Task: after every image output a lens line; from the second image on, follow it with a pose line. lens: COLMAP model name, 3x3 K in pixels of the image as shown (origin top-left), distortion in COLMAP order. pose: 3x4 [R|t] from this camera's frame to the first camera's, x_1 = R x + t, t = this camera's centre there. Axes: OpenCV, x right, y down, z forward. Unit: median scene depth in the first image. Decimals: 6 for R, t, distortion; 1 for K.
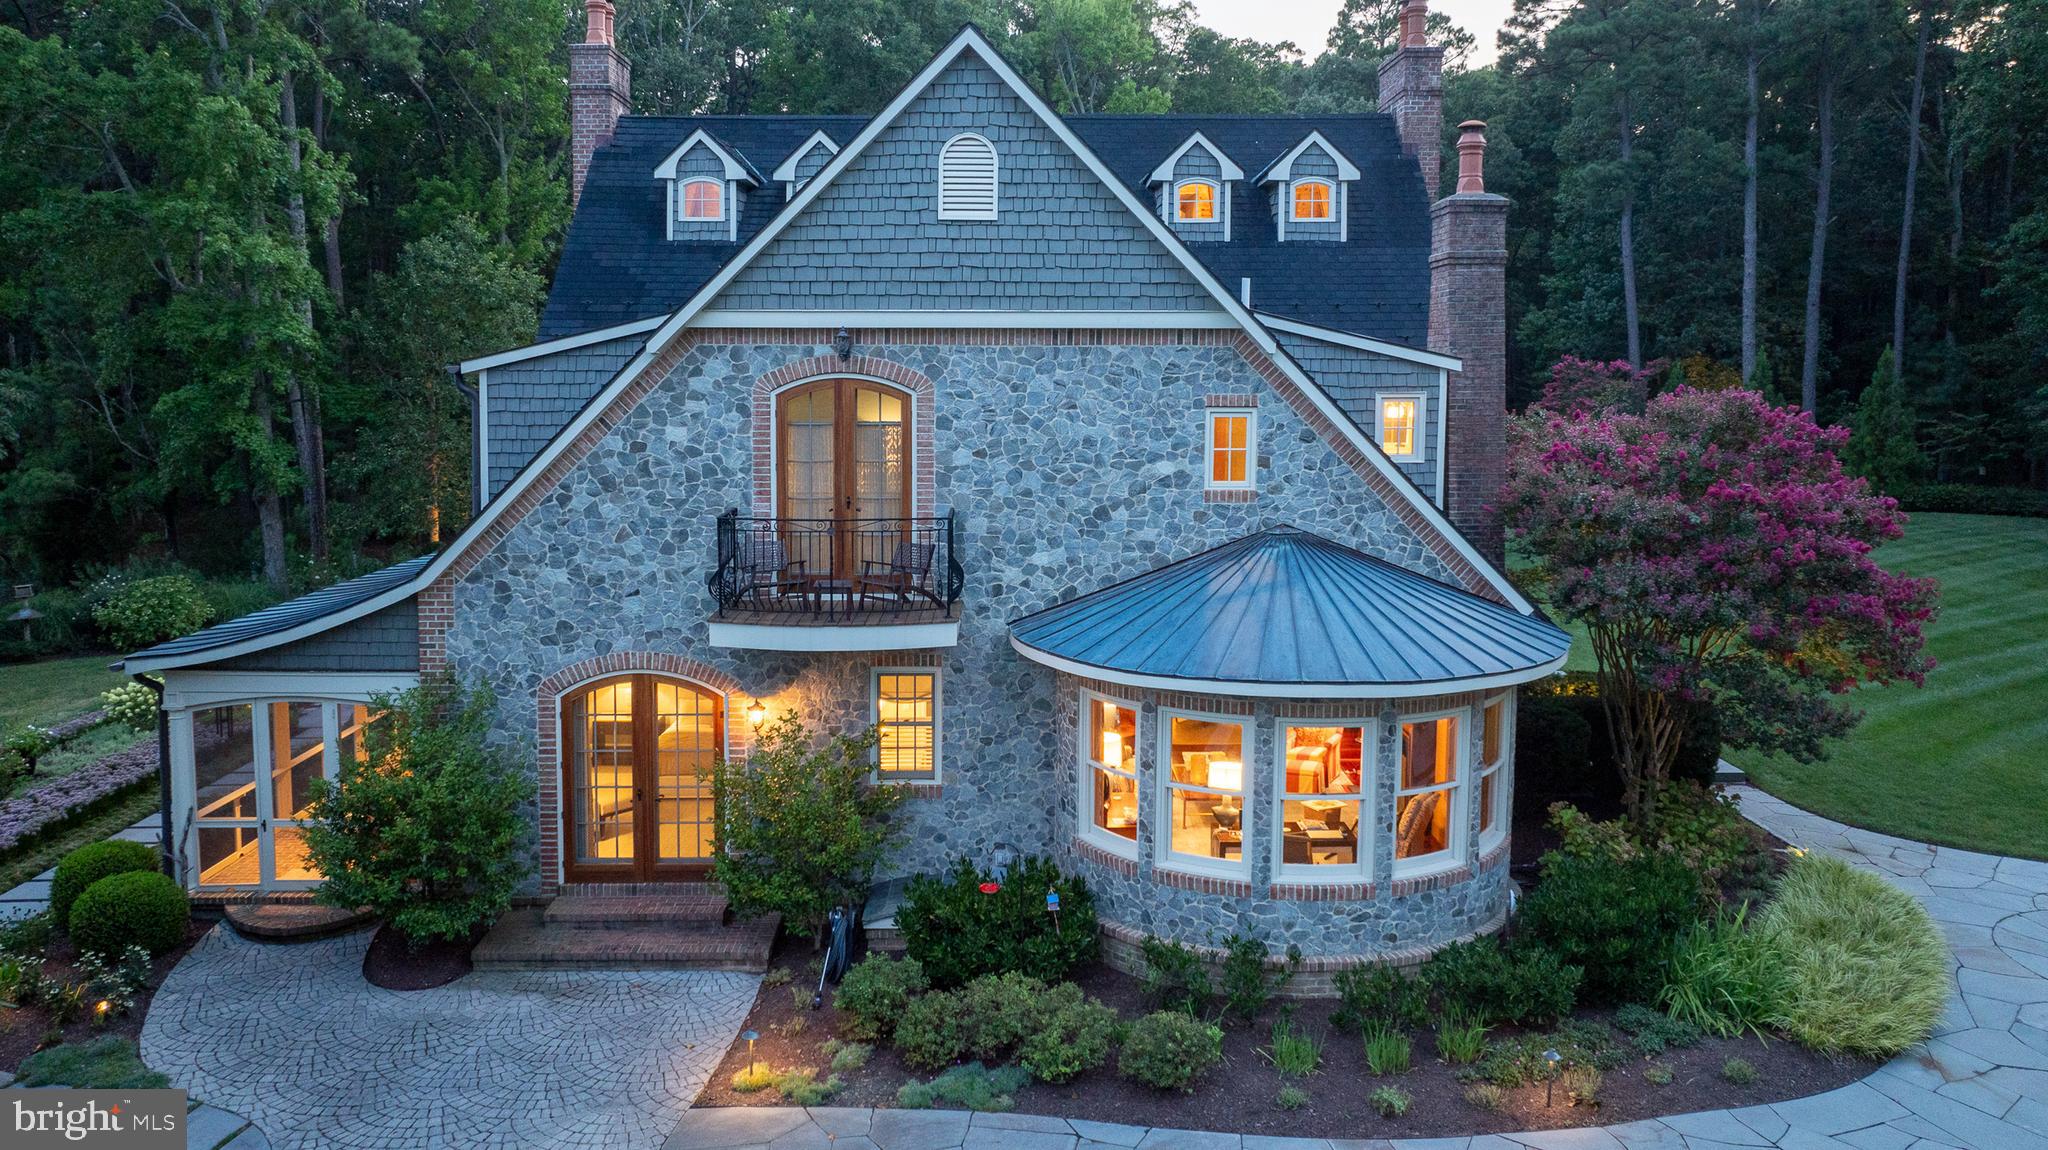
lens RADIAL K [[1461.8, 0, 1014.0], [0, 1461.8, 509.1], [0, 0, 1]] dist [-0.081575, 0.055572]
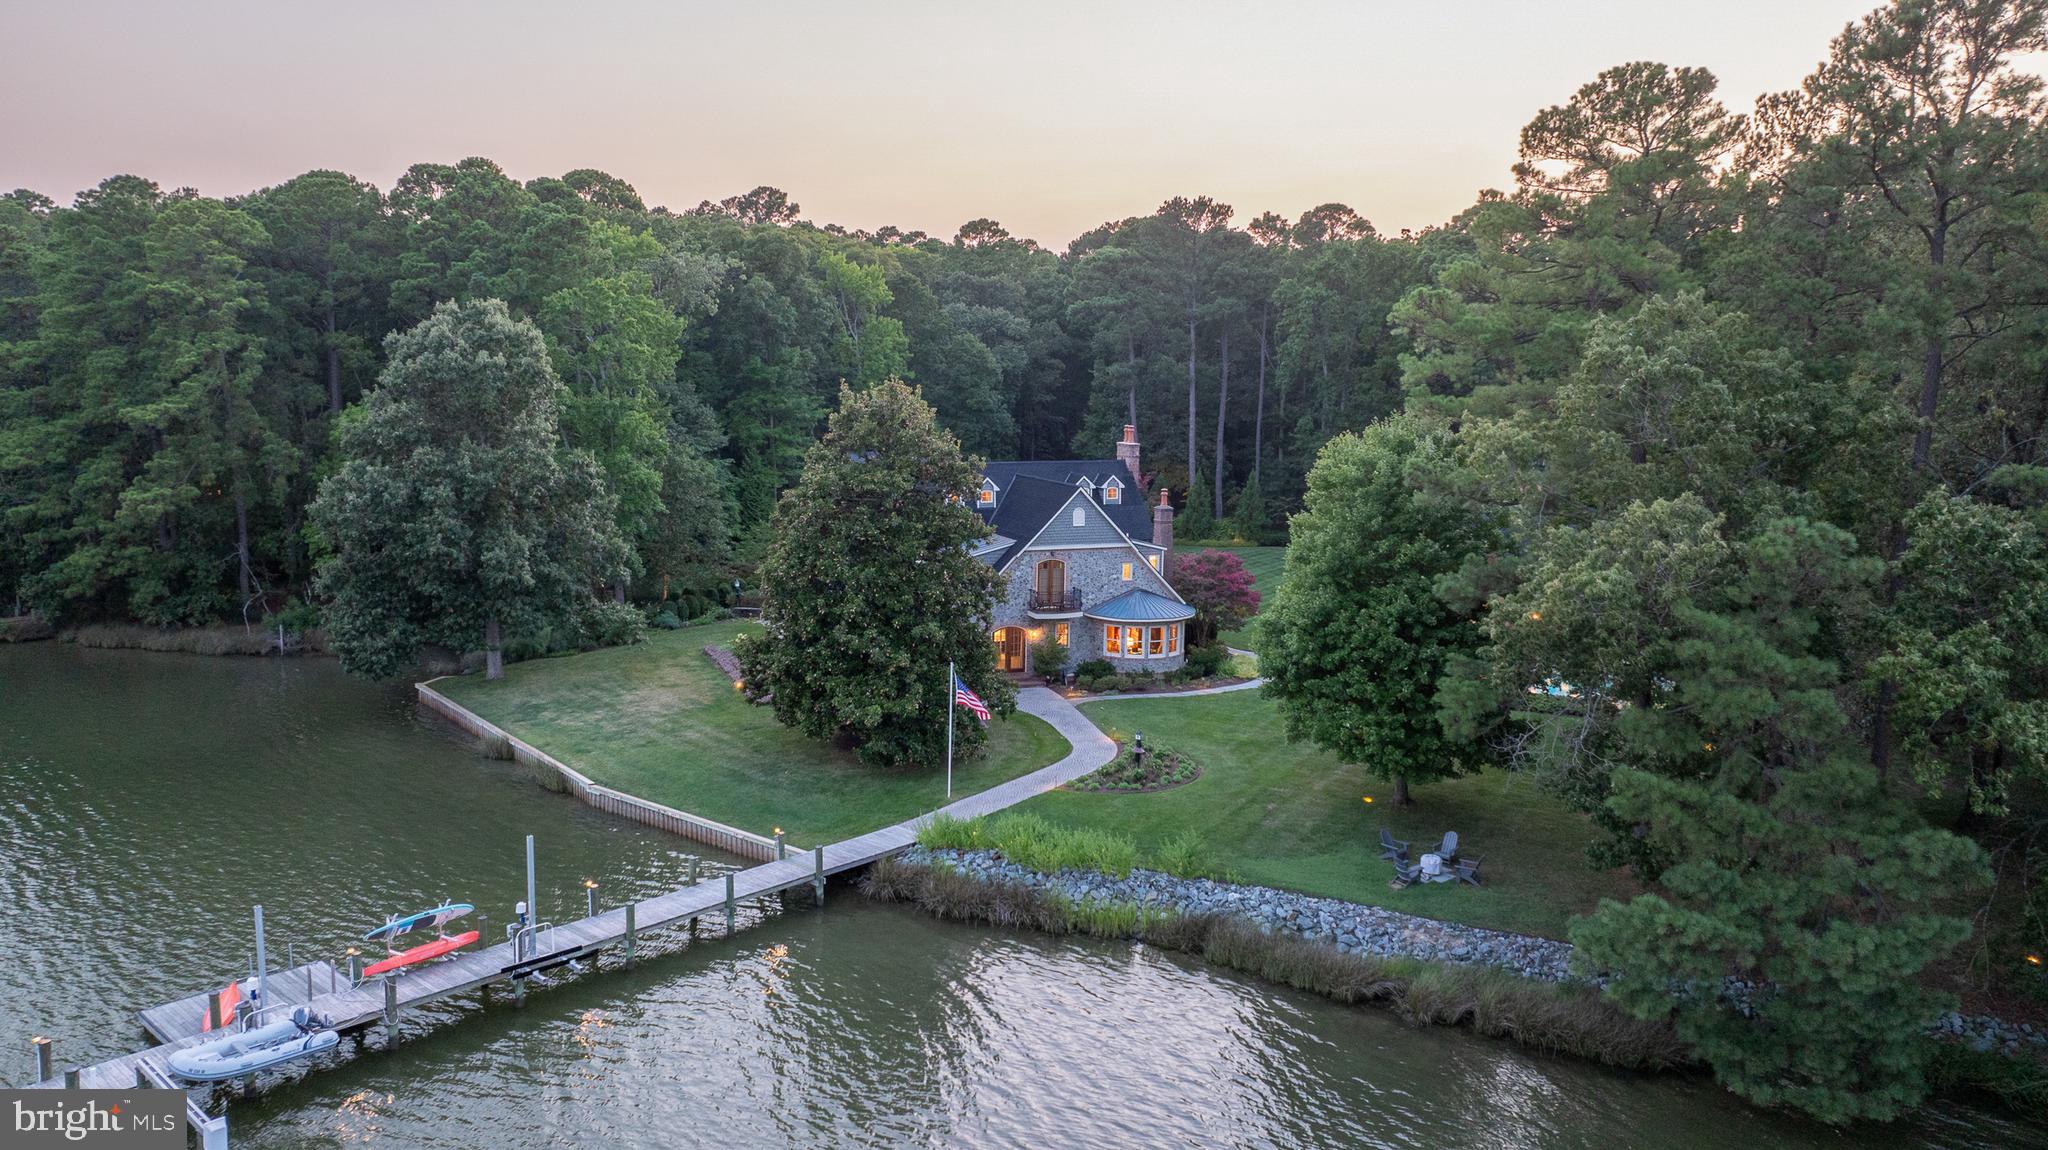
lens RADIAL K [[1461.8, 0, 1014.0], [0, 1461.8, 509.1], [0, 0, 1]] dist [-0.081575, 0.055572]
pose [[0.927236, -0.021982, 0.373833, -1.926777], [0.018090, 0.999740, 0.013915, -0.312726], [-0.374041, -0.006140, 0.927392, -3.197622]]
